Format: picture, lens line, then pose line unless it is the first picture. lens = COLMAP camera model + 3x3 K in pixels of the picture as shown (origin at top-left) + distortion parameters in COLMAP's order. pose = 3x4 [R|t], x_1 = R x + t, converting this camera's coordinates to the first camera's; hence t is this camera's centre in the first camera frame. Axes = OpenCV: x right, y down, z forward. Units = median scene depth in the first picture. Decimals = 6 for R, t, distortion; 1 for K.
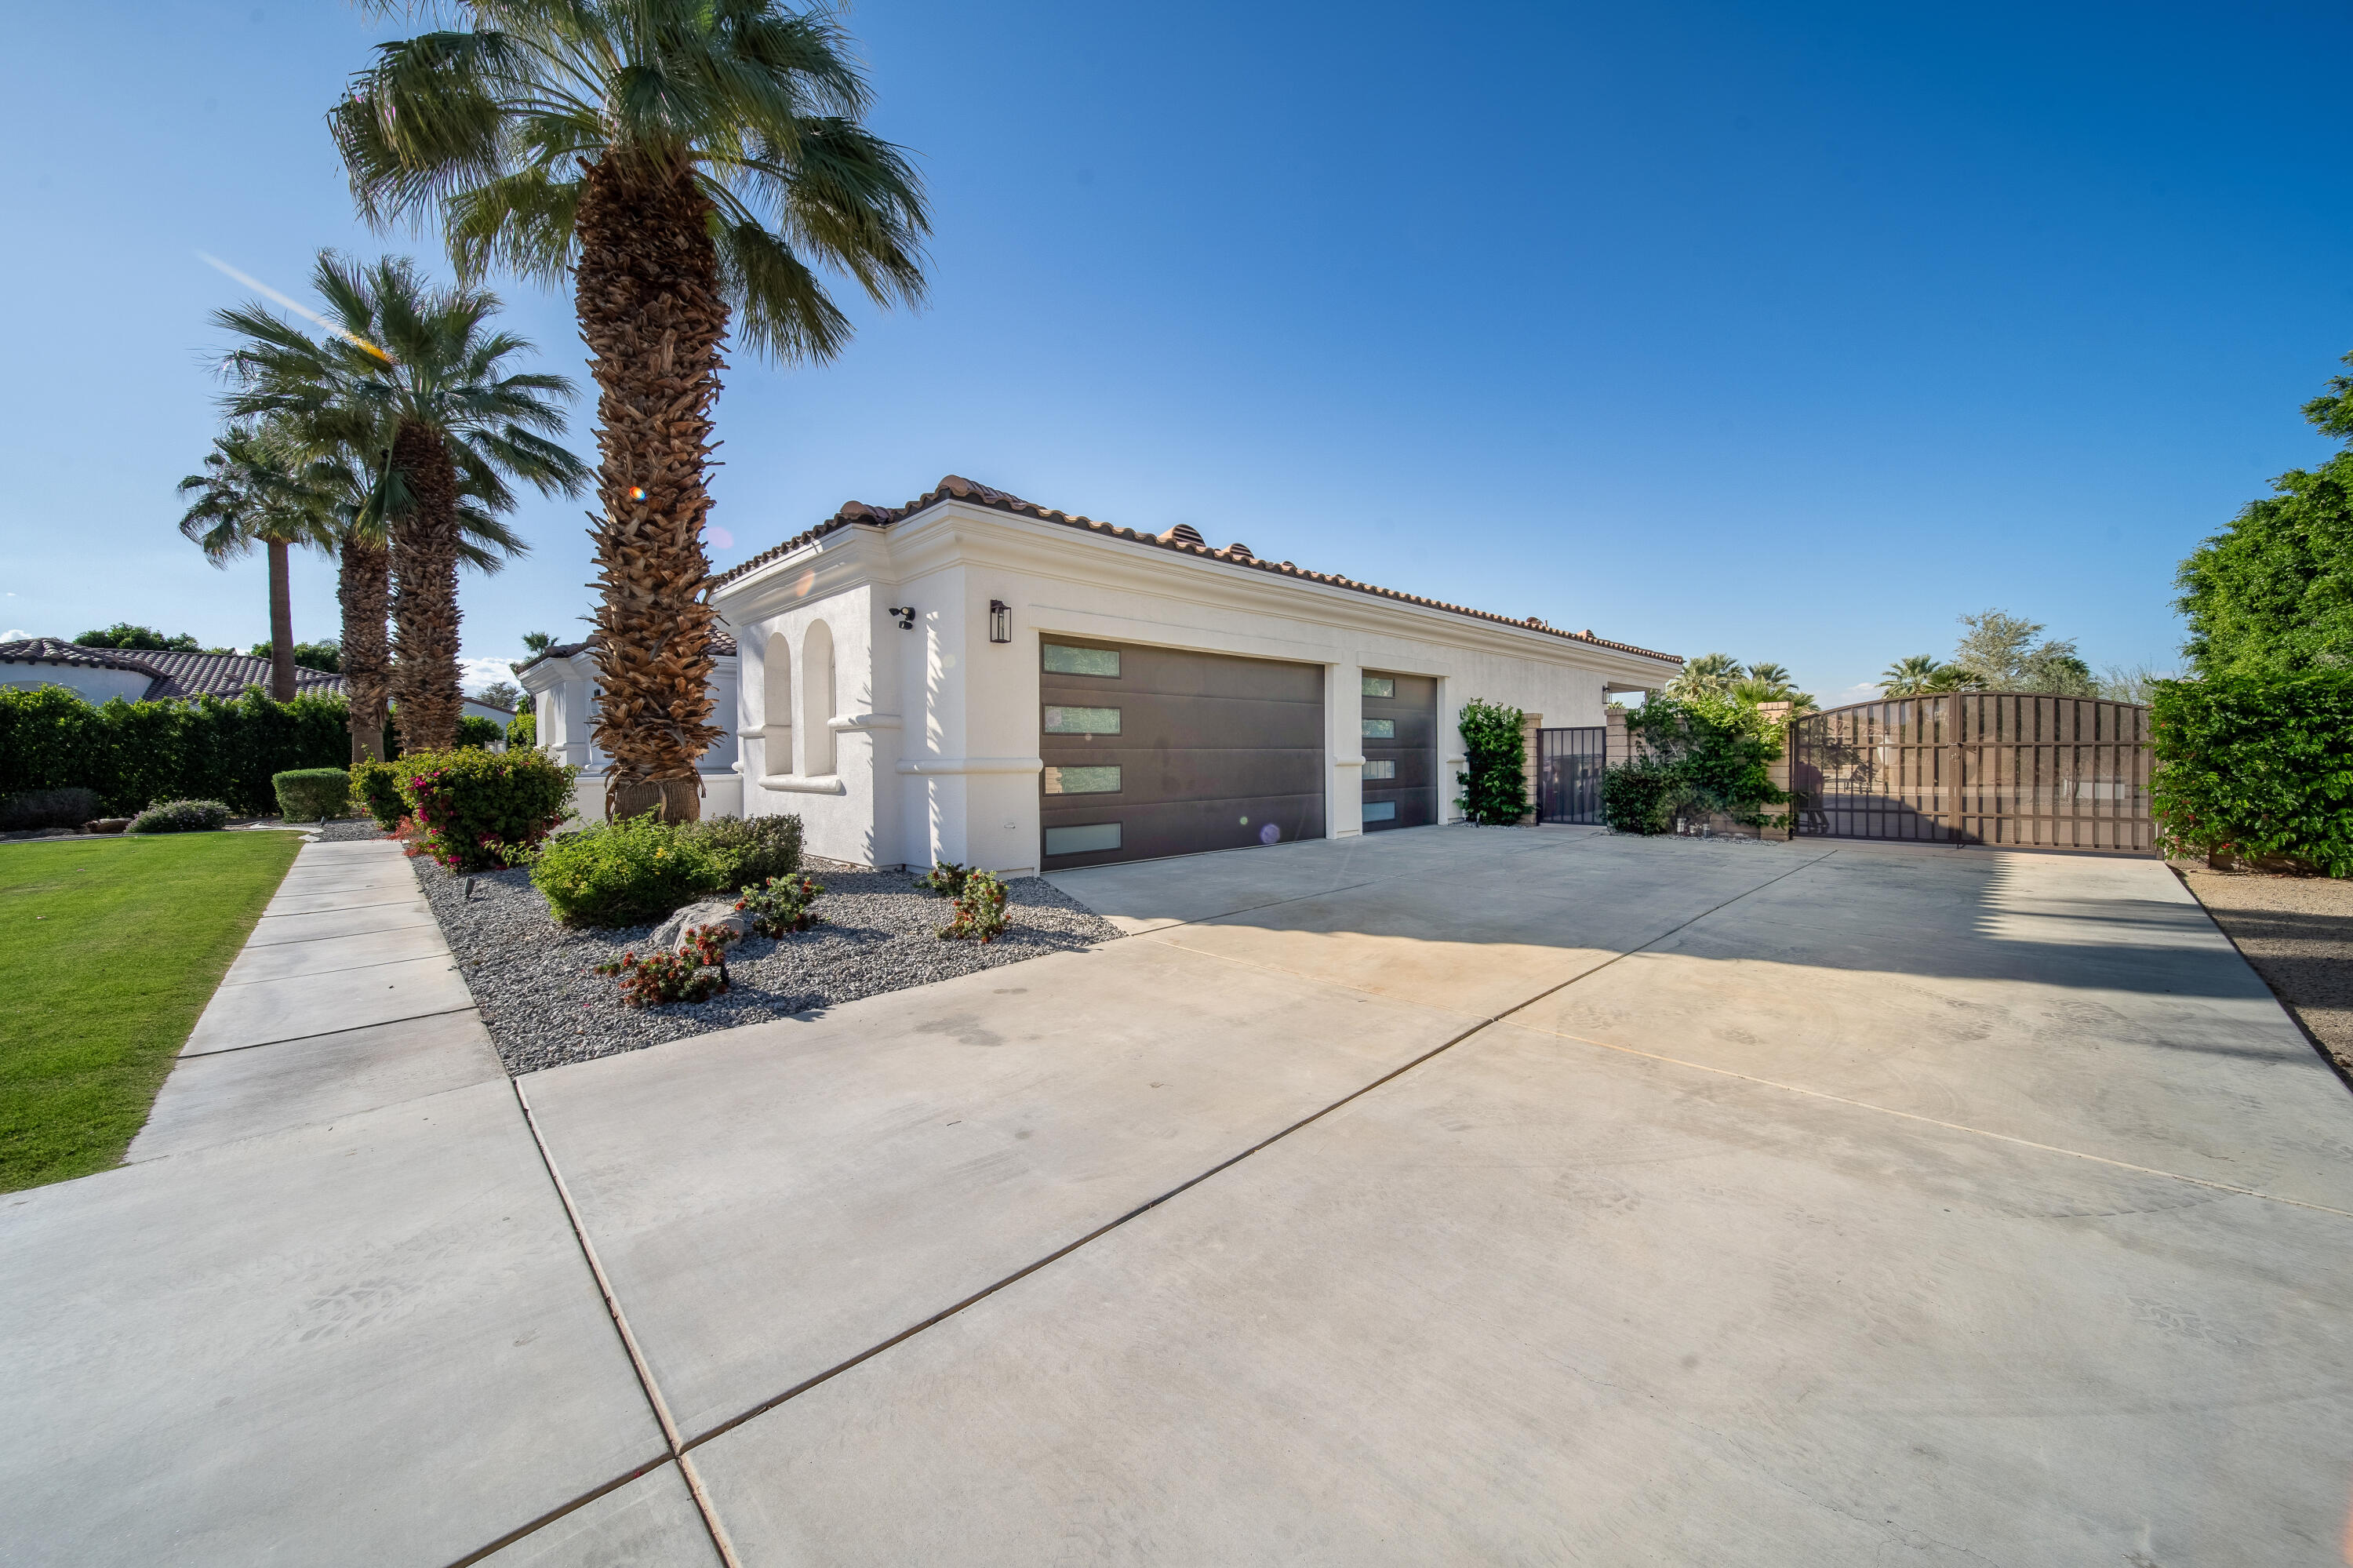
lens RADIAL K [[851.5, 0, 1168.5], [0, 851.5, 776.6], [0, 0, 1]] dist [0.001002, -0.002200]
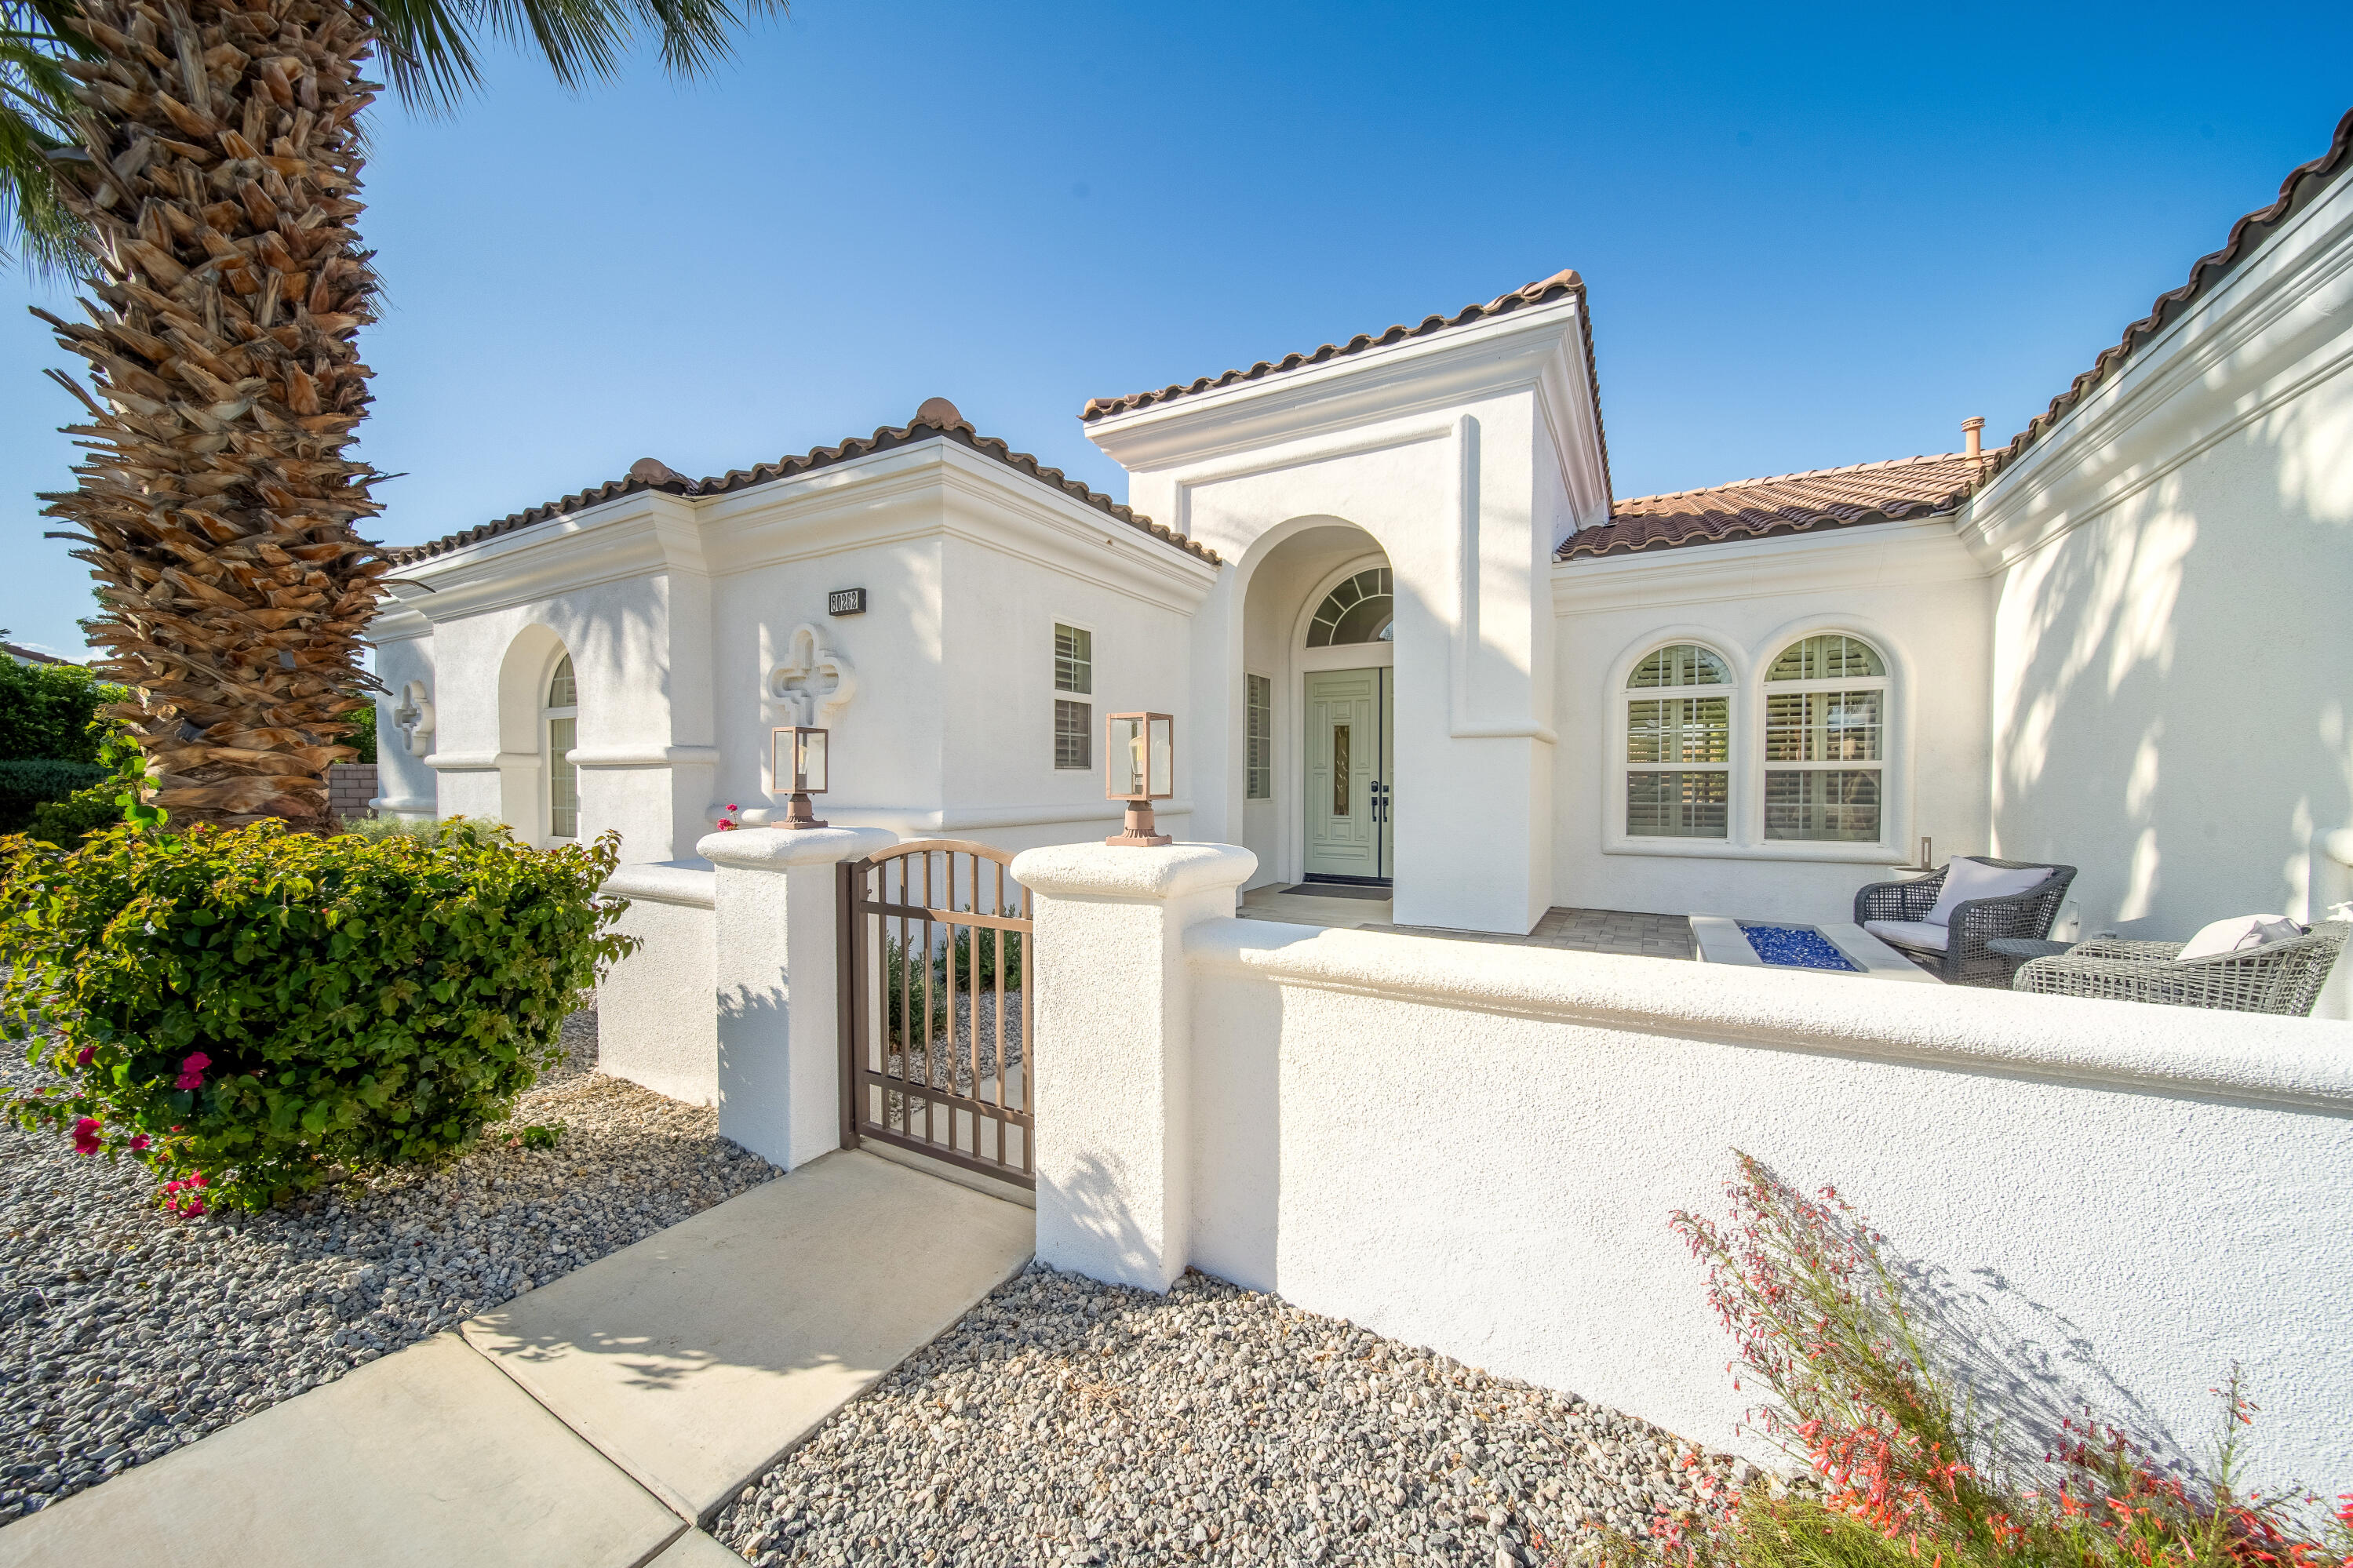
lens RADIAL K [[844.1, 0, 1166.0], [0, 844.1, 801.9], [0, 0, 1]] dist [-0.005805, -0.000147]
pose [[0.958023, 0.003677, 0.286668, -0.837285], [-0.004632, 0.999986, 0.002653, -0.025258], [-0.286654, -0.003869, 0.958026, 0.832904]]
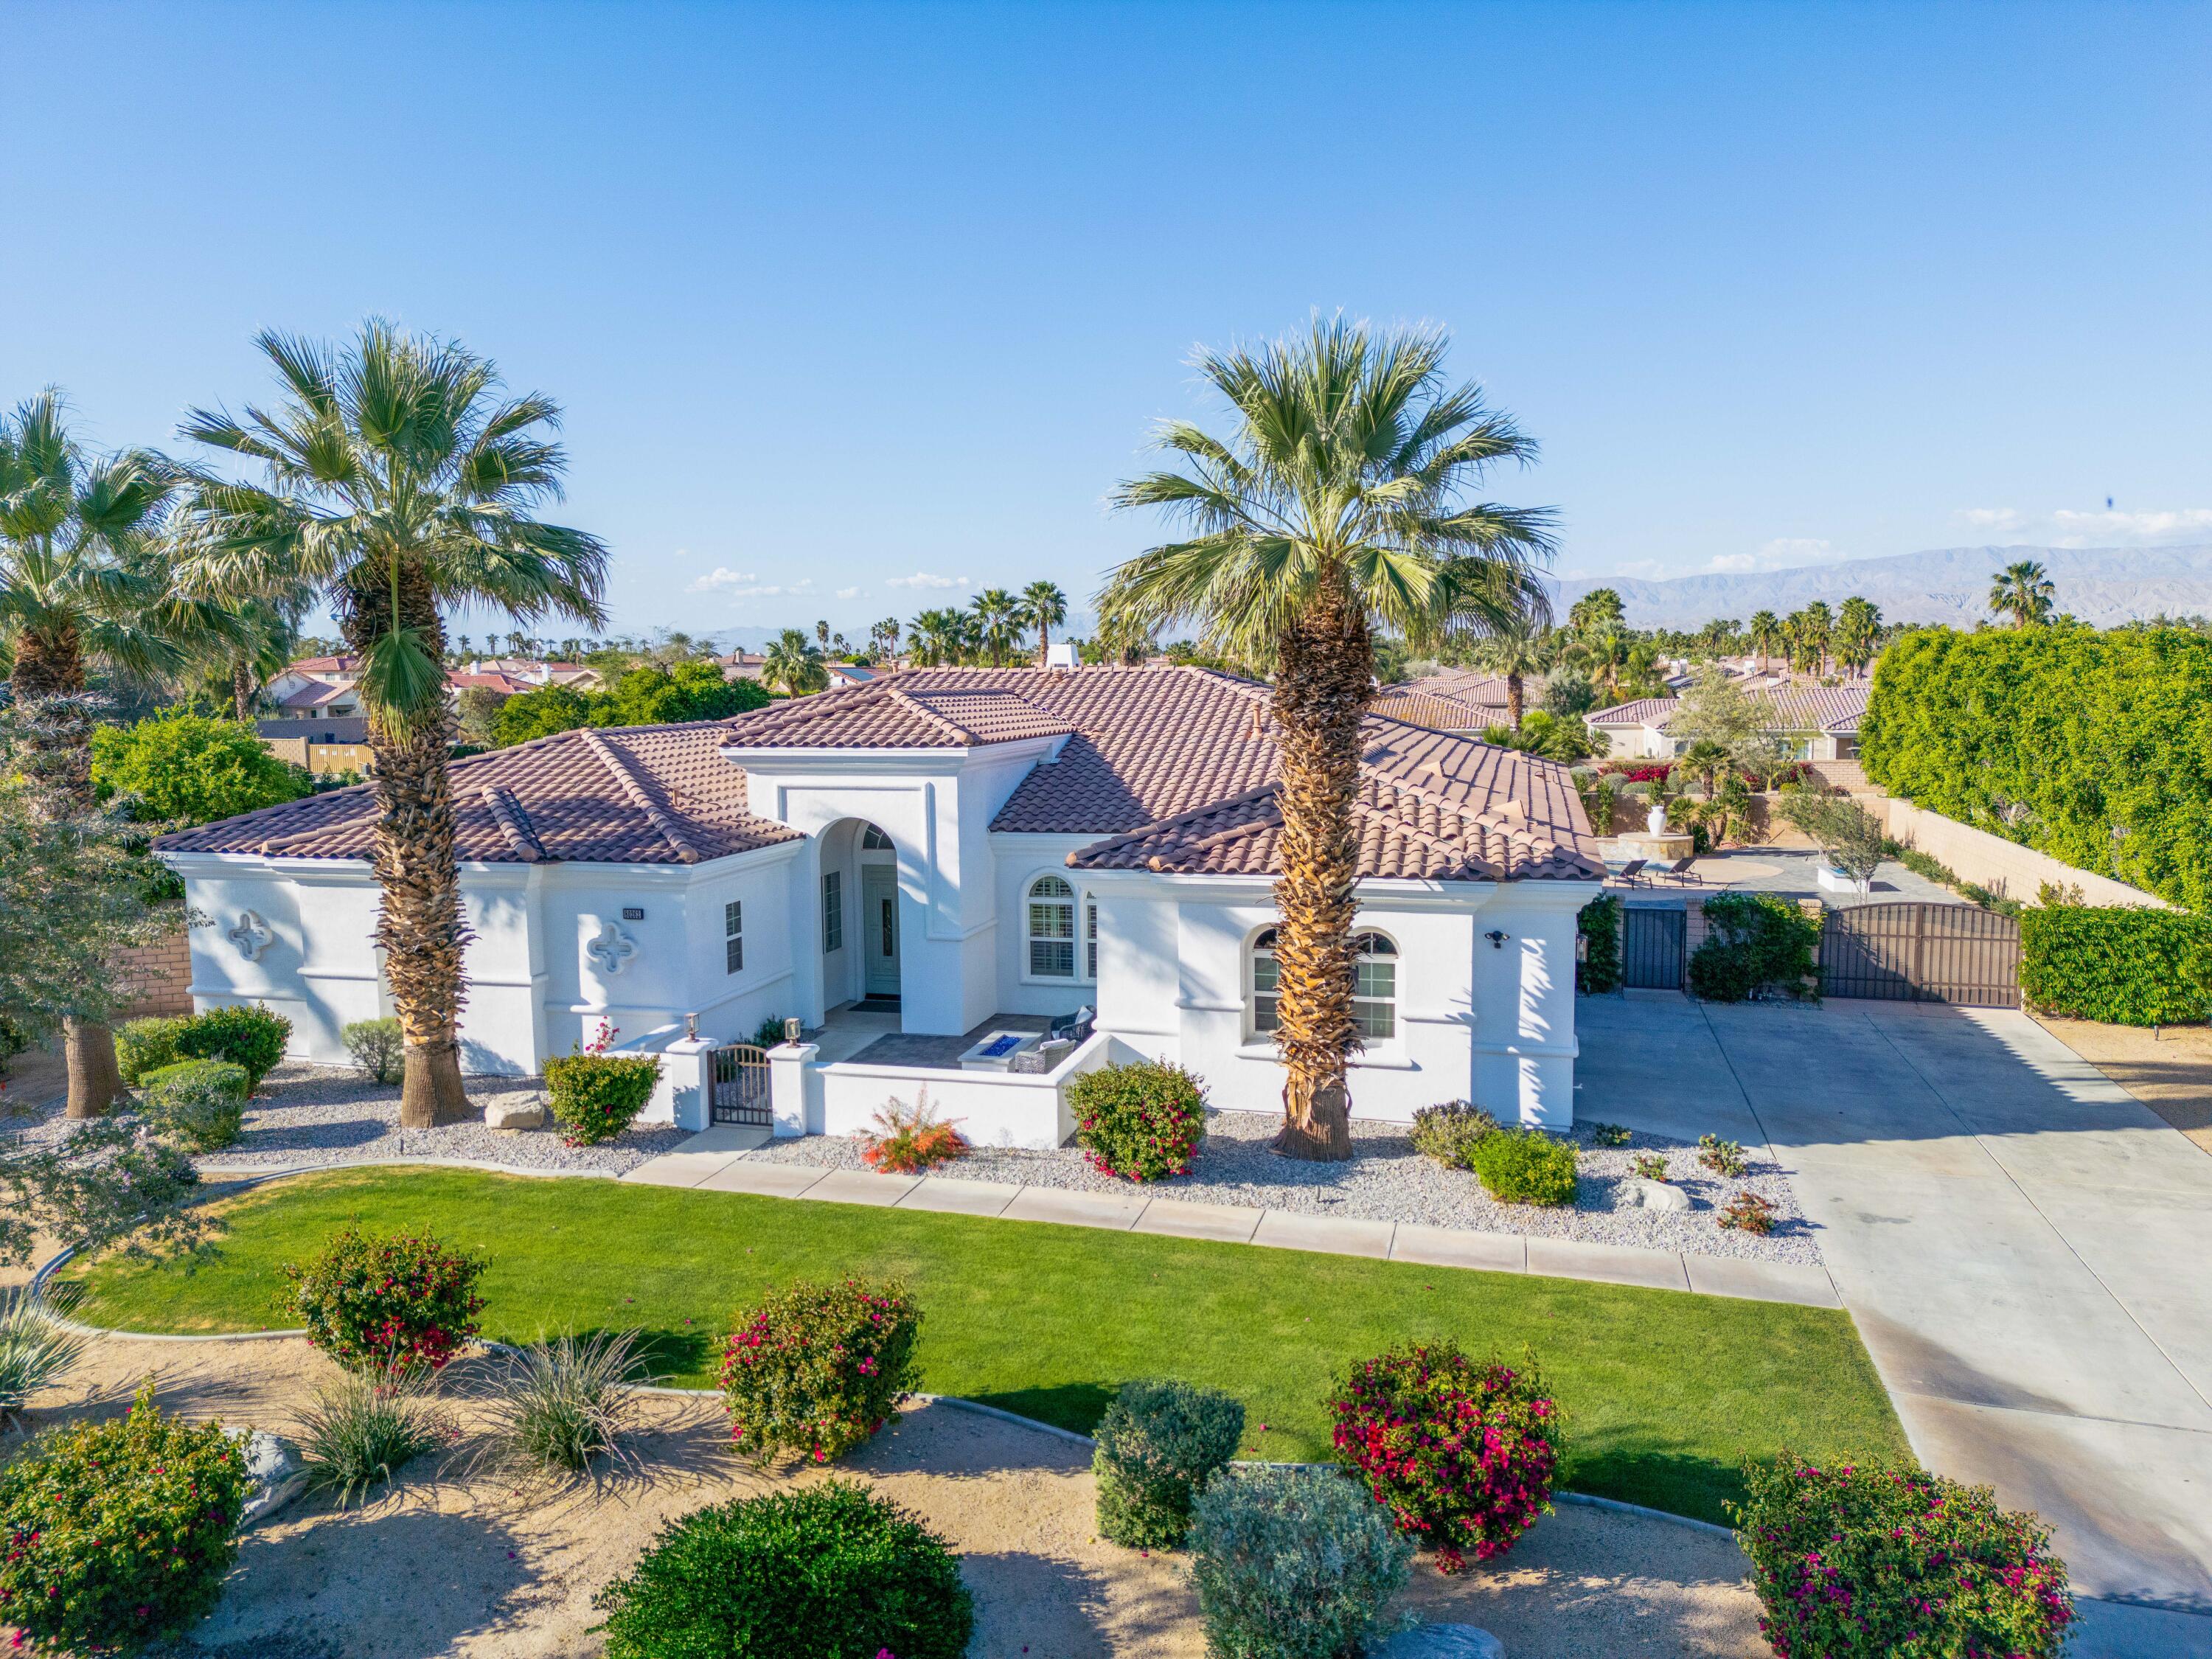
lens RADIAL K [[1558.6, 0, 1102.0], [0, 1558.6, 831.4], [0, 0, 1]] dist [0.039102, -0.005295]
pose [[0.855329, -0.053123, 0.515355, -1.322943], [0.011833, 0.996473, 0.083078, -0.358152], [-0.517950, -0.064961, 0.852941, -0.474989]]
